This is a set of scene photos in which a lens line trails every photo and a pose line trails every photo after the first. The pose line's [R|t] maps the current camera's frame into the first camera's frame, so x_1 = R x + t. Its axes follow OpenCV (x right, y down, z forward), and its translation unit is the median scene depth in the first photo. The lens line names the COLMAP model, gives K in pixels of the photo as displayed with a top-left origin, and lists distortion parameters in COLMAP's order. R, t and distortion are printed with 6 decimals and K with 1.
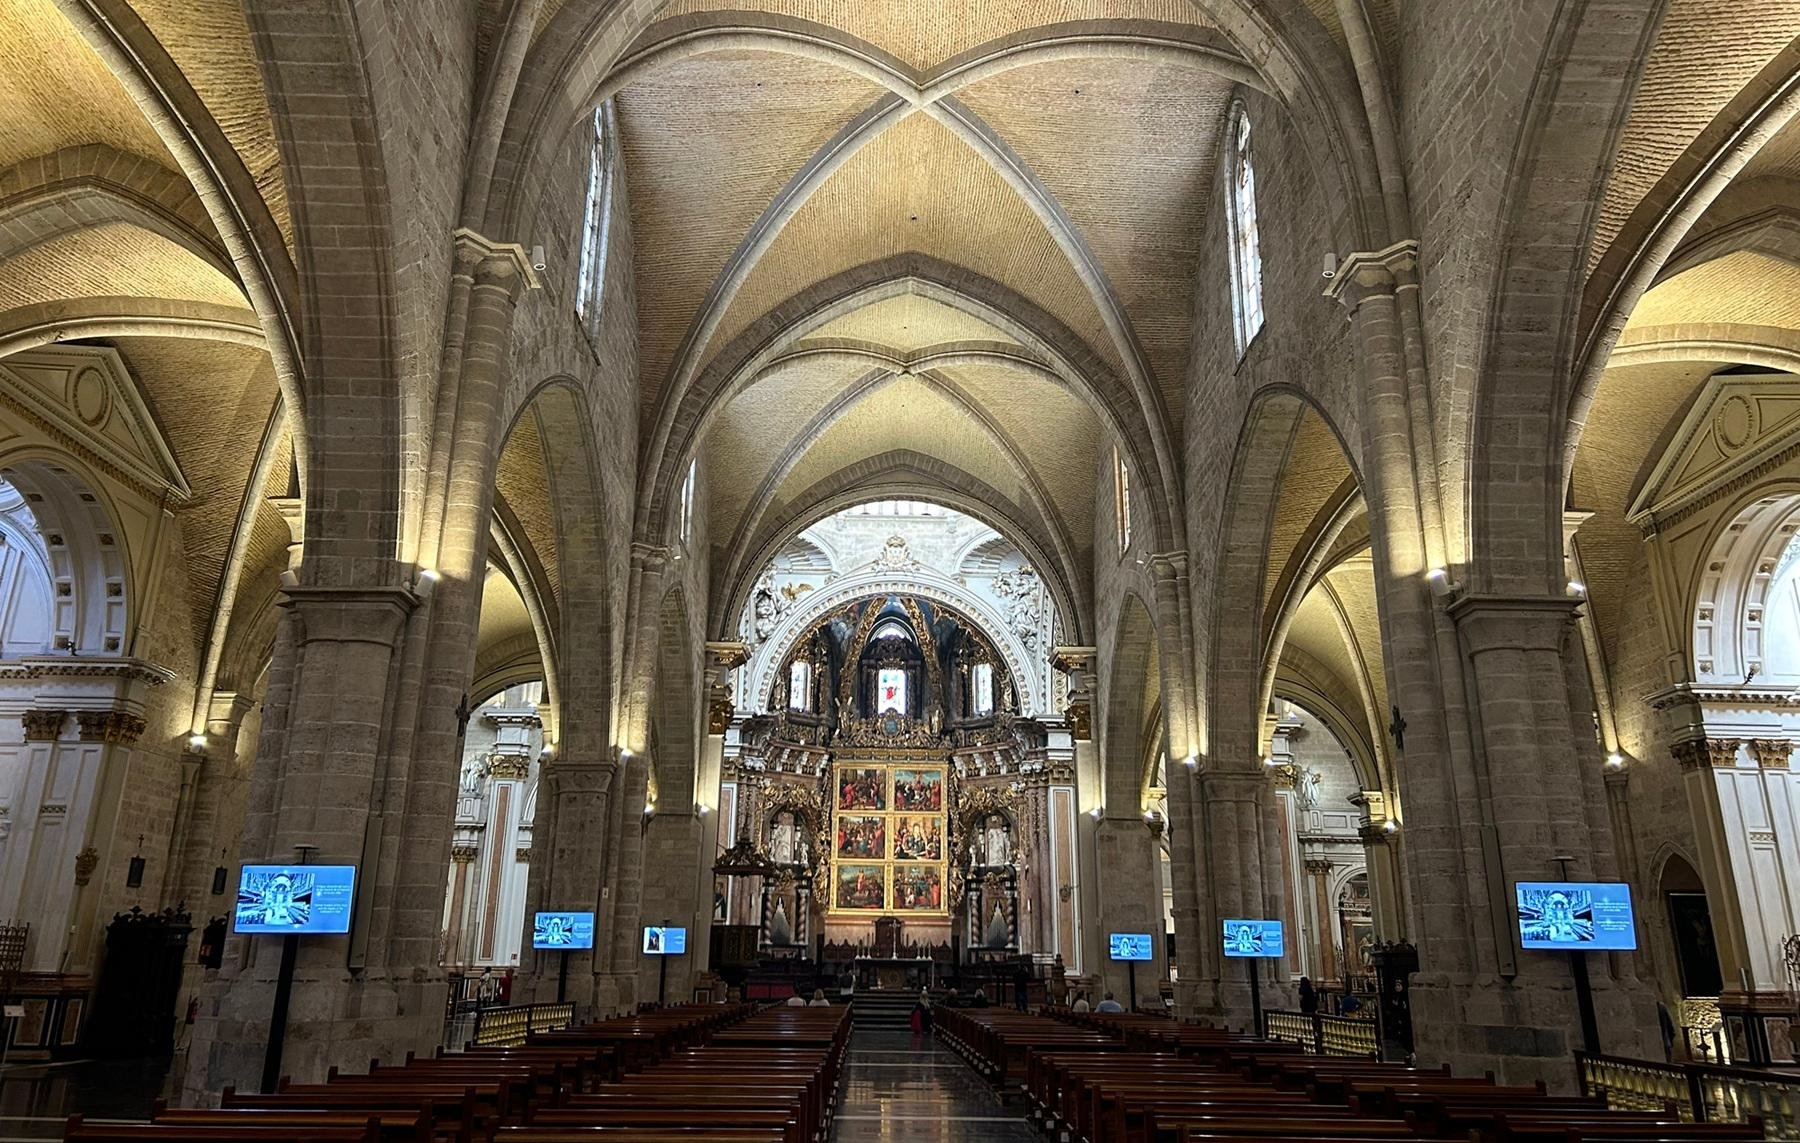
lens RADIAL K [[1226.3, 0, 899.7], [0, 1226.3, 570.5], [0, 0, 1]] dist [0.007638, 0.000232]
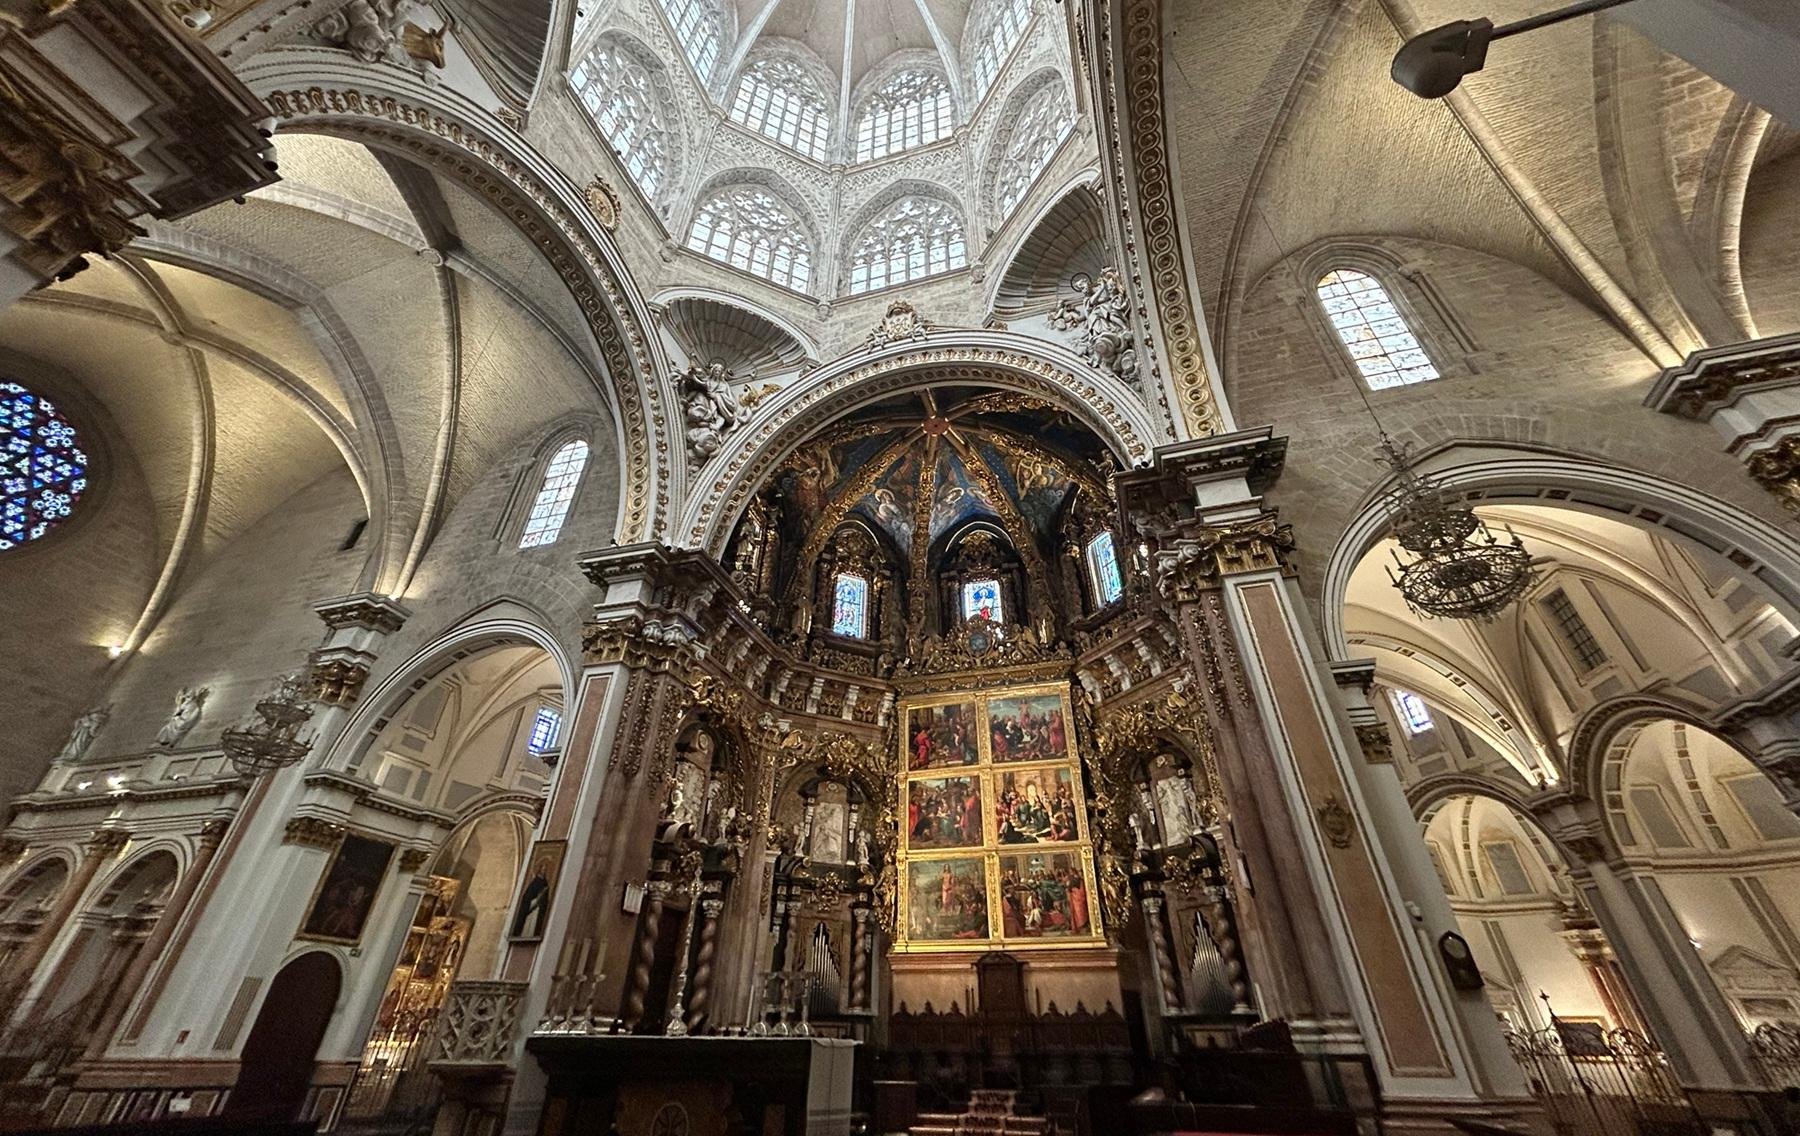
lens RADIAL K [[715.7, 0, 899.0], [0, 715.7, 512.8], [0, 0, 1]] dist [-0.001424, -0.000008]
pose [[0.945709, -0.195481, -0.259655, 0.071163], [0.097710, 0.932949, -0.346494, 0.199822], [0.309978, 0.302312, 0.901399, 0.619851]]
